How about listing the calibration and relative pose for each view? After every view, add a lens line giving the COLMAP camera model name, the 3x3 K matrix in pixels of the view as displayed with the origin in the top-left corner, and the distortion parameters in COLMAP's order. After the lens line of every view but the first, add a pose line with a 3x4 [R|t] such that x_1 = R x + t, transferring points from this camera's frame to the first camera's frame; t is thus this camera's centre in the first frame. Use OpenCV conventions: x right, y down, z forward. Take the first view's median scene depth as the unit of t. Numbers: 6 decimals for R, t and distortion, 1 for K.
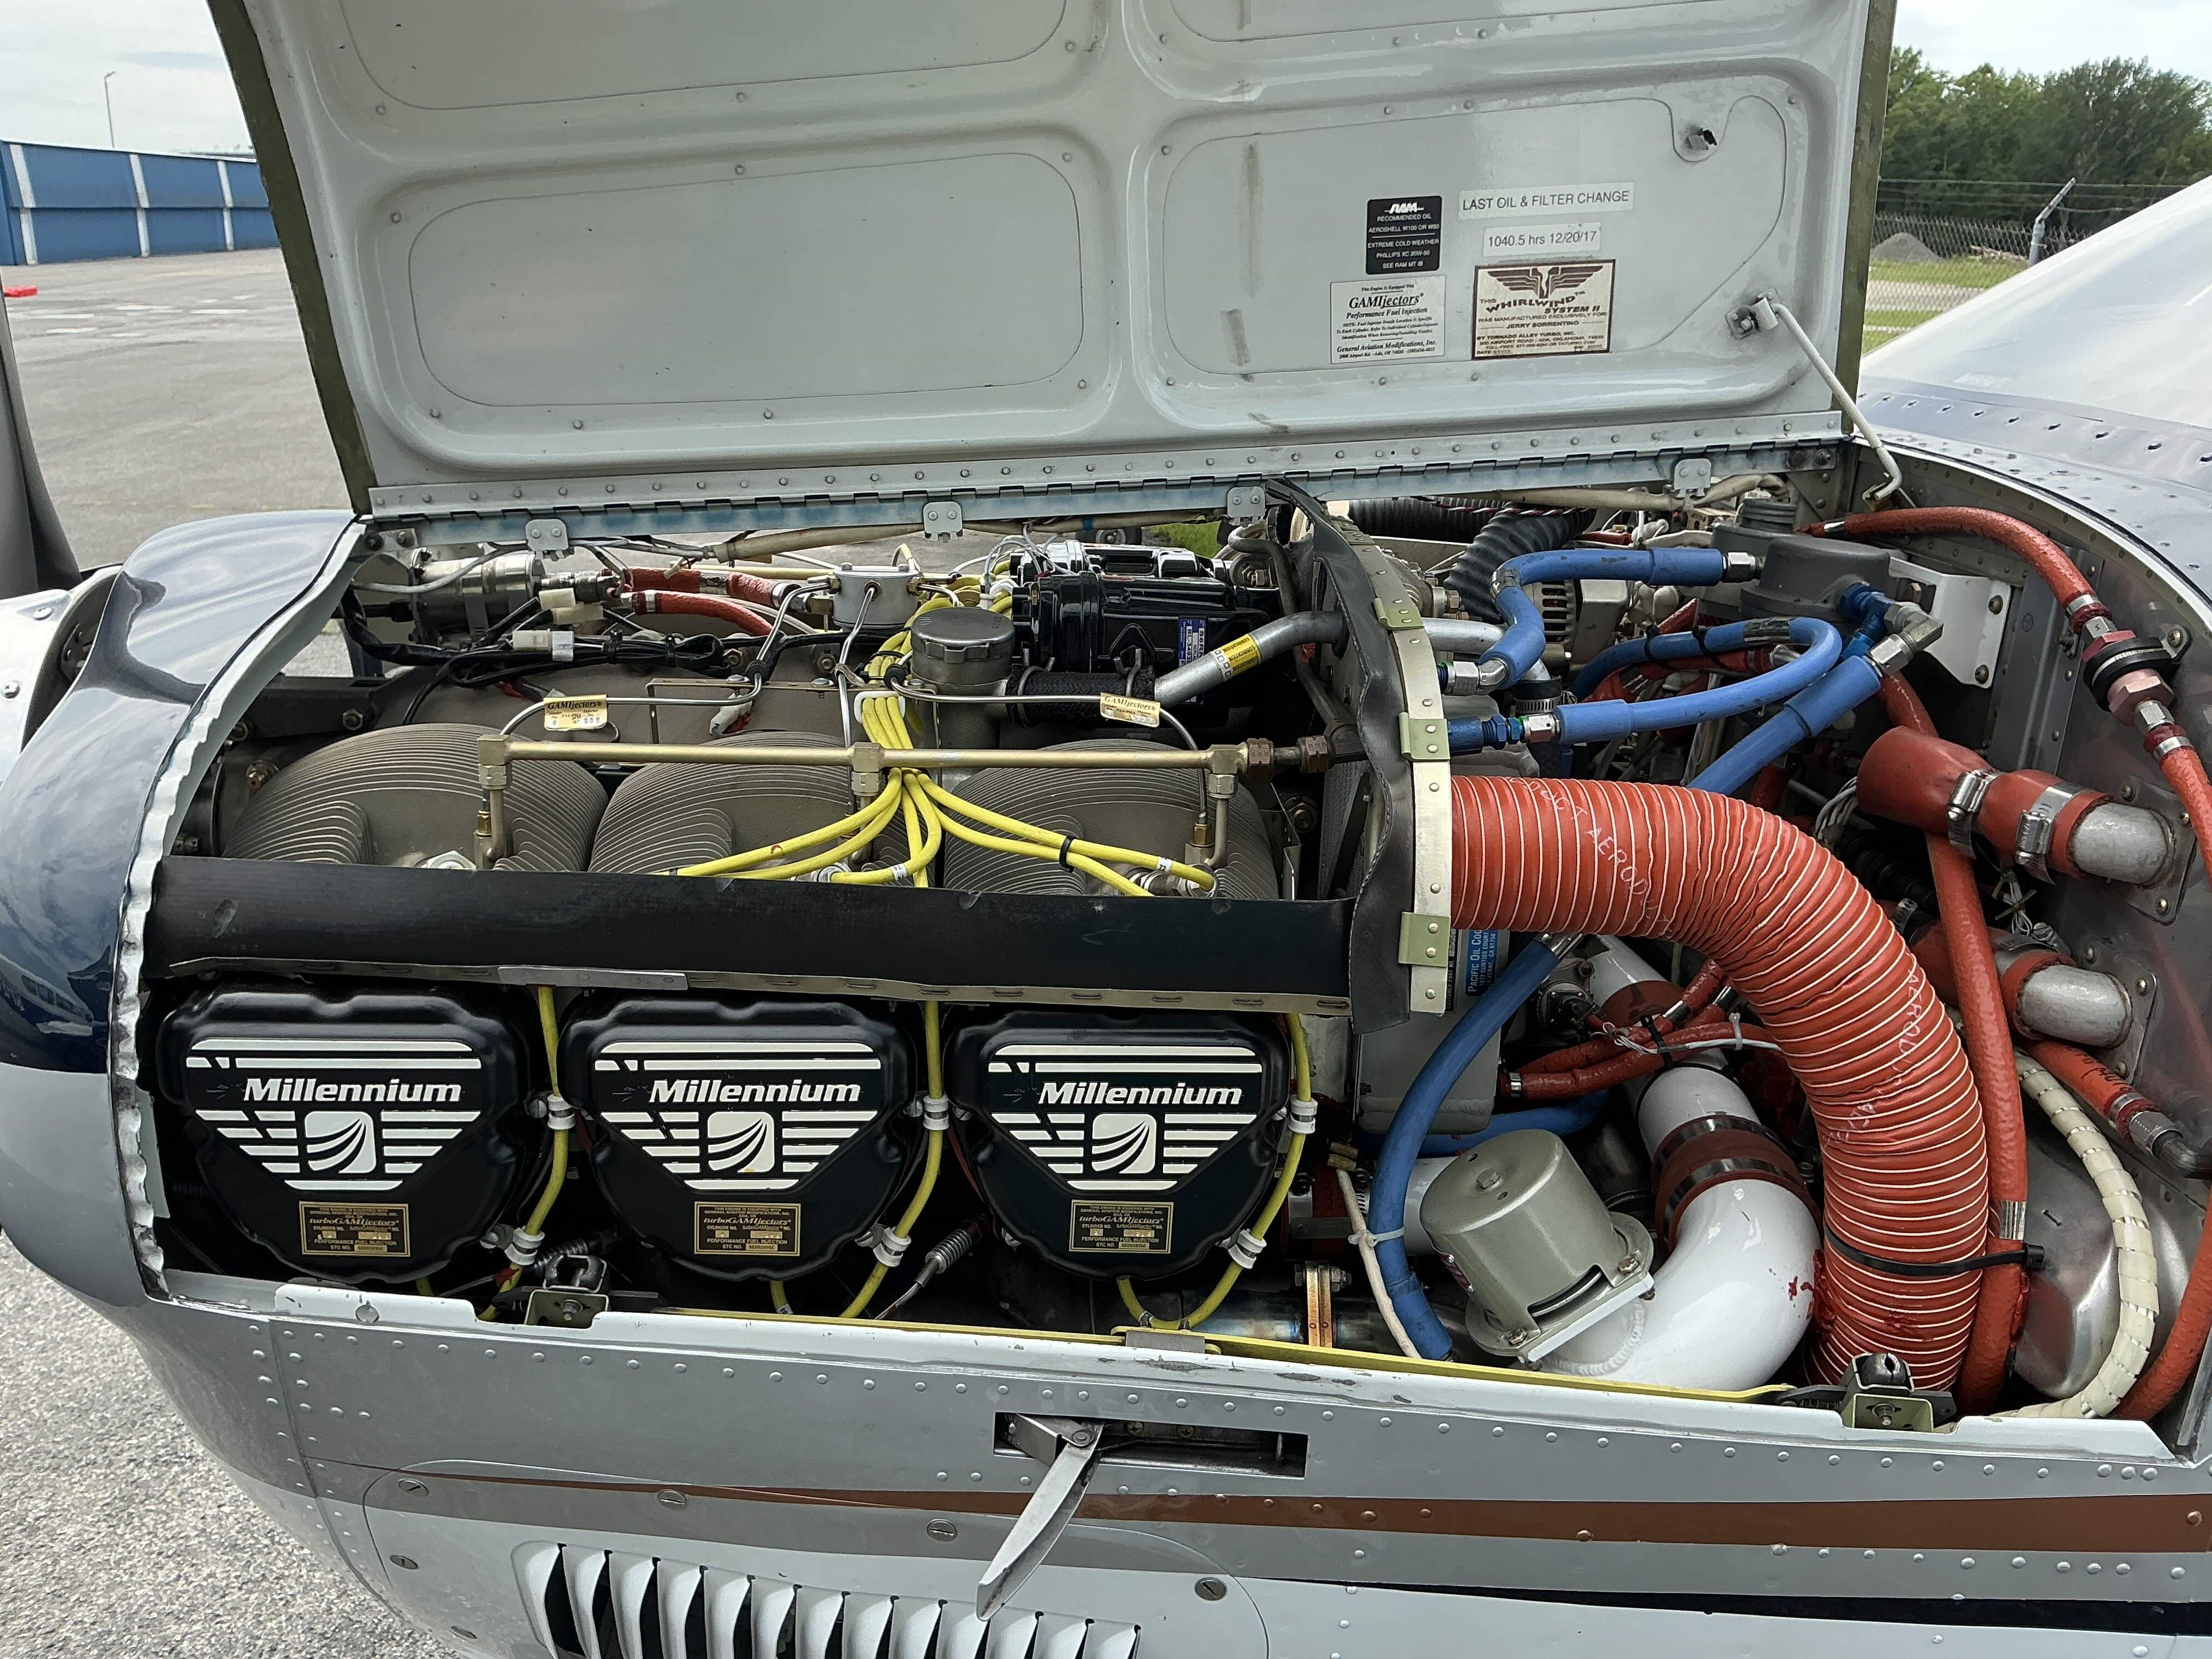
lens RADIAL K [[1841.3, 0, 1148.1], [0, 1841.3, 804.3], [0, 0, 1]] dist [0.128471, -0.253593]
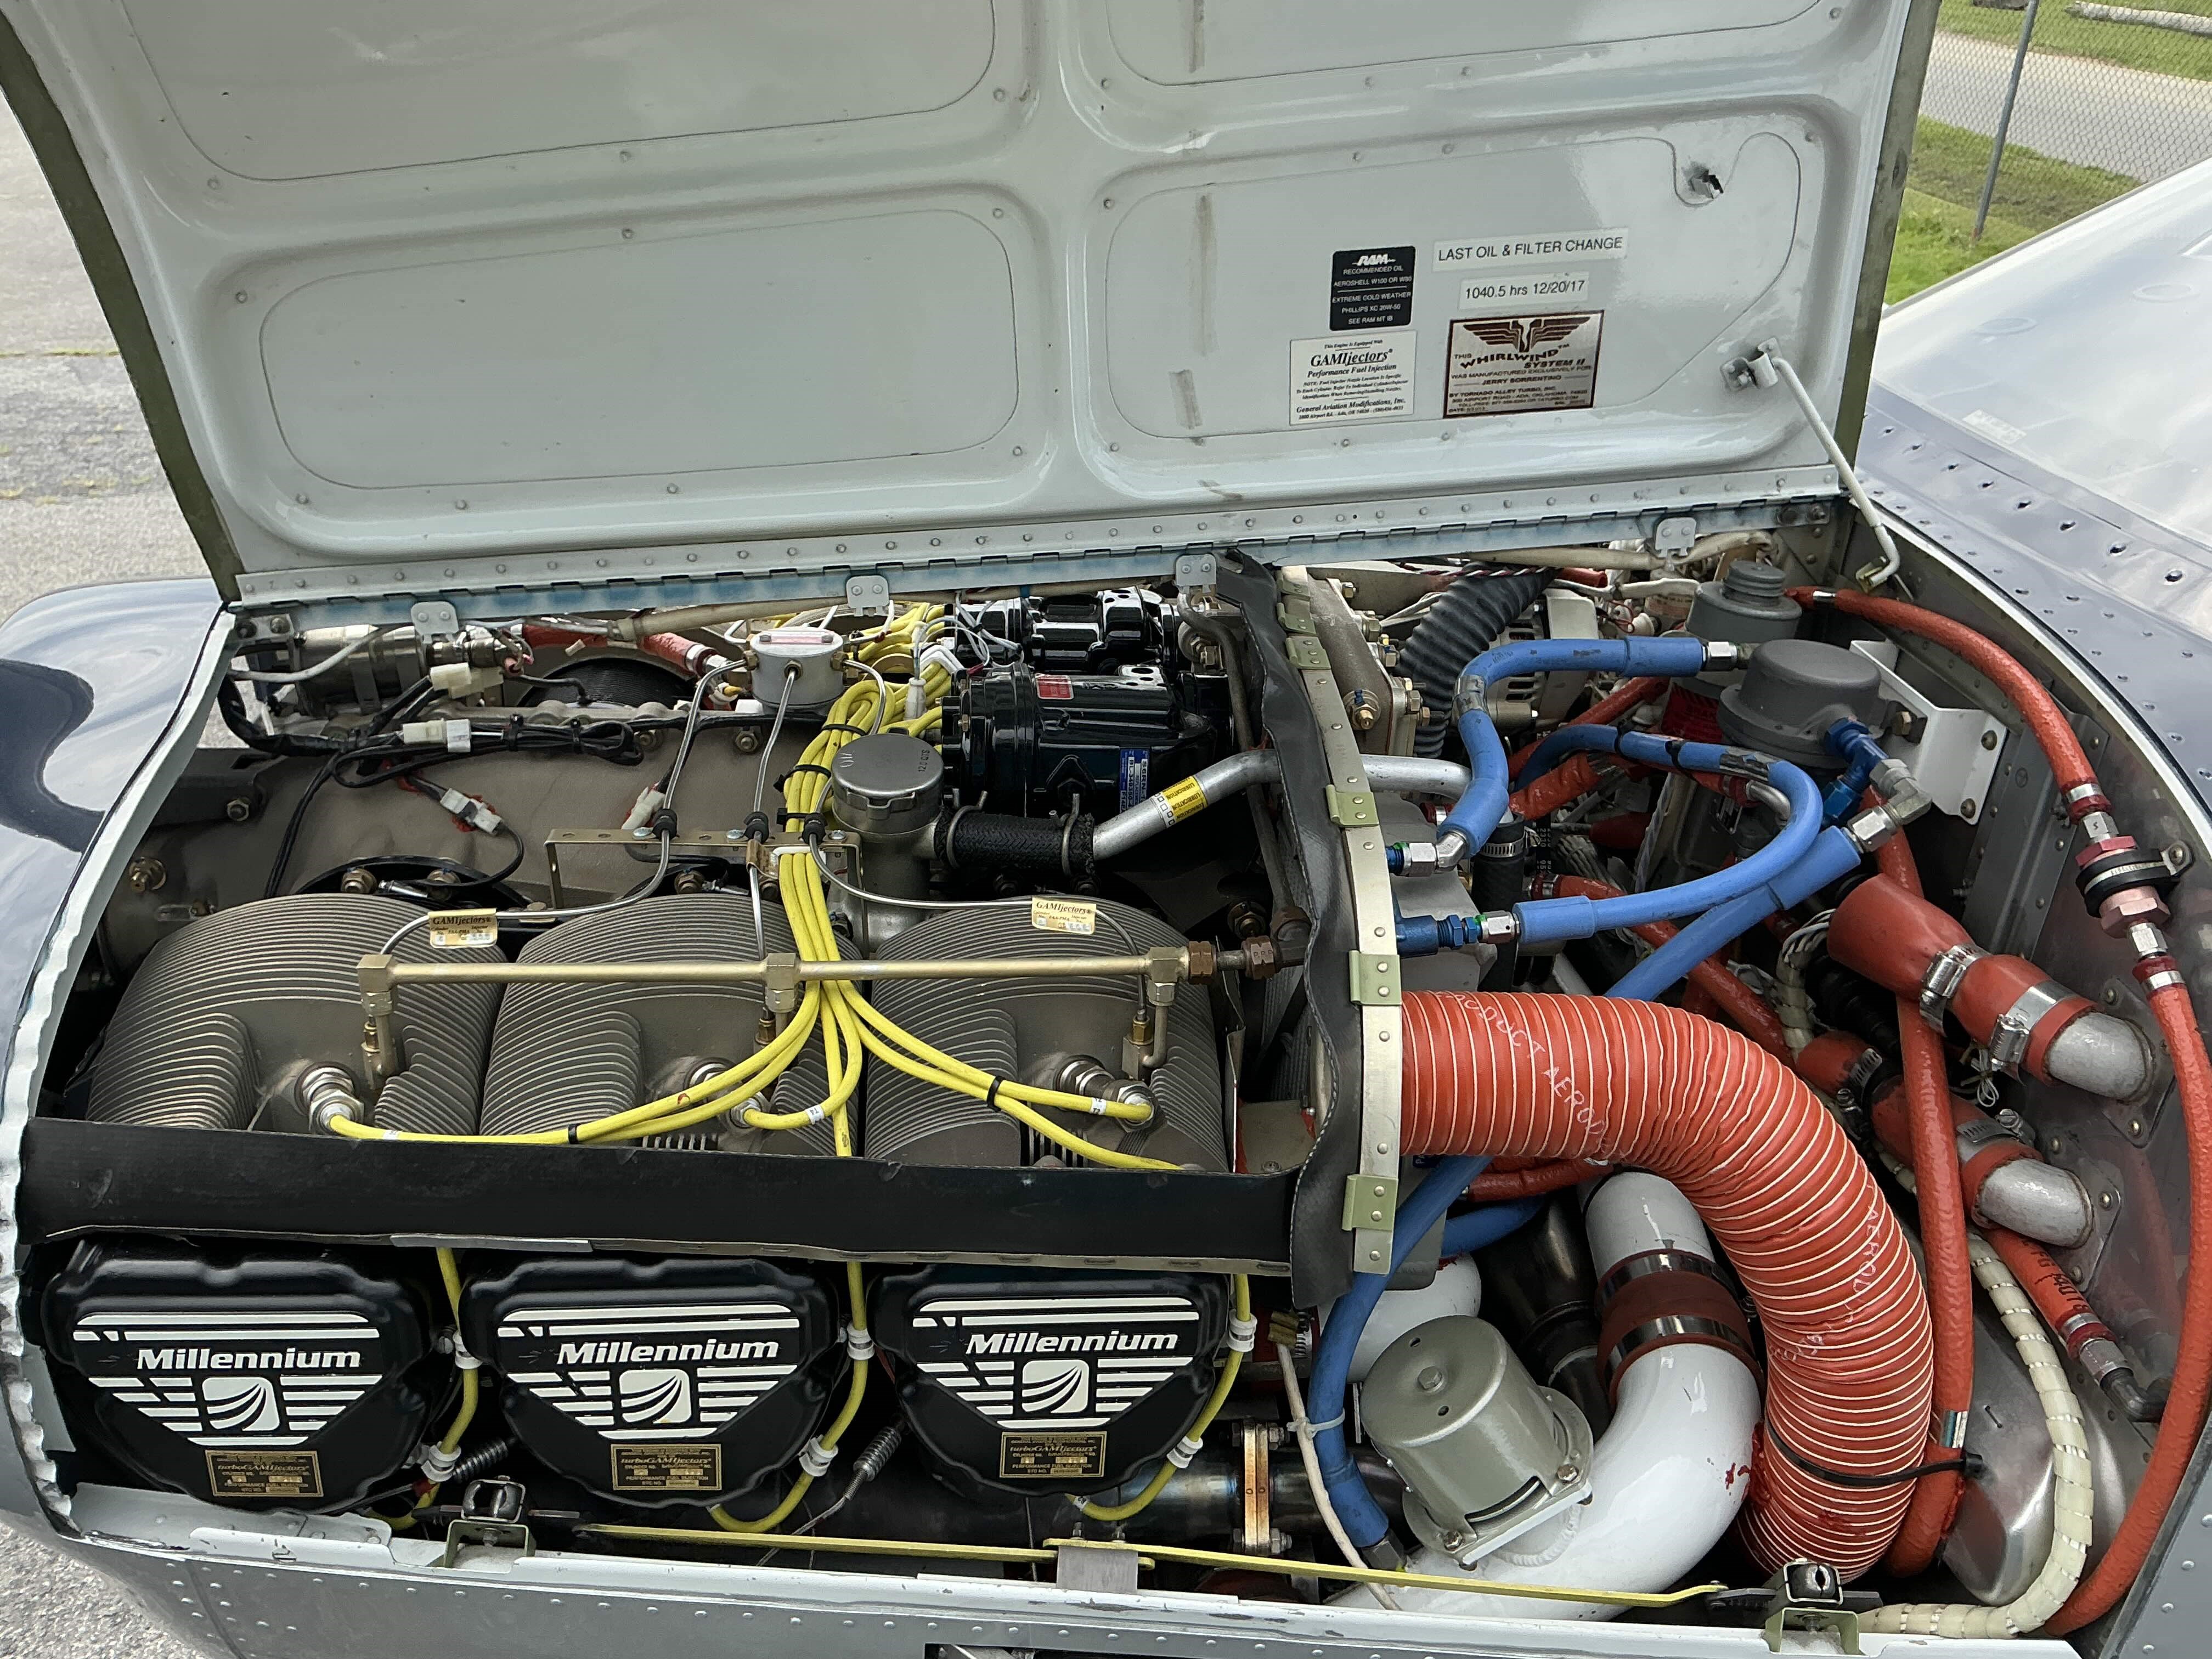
lens RADIAL K [[1841.3, 0, 1142.5], [0, 1841.3, 830.7], [0, 0, 1]] dist [0.128471, -0.253593]
pose [[0.999818, 0.004039, 0.018644, 0.012308], [-0.007165, 0.985288, 0.170751, -0.249662], [-0.017680, -0.170854, 0.985138, 0.084238]]
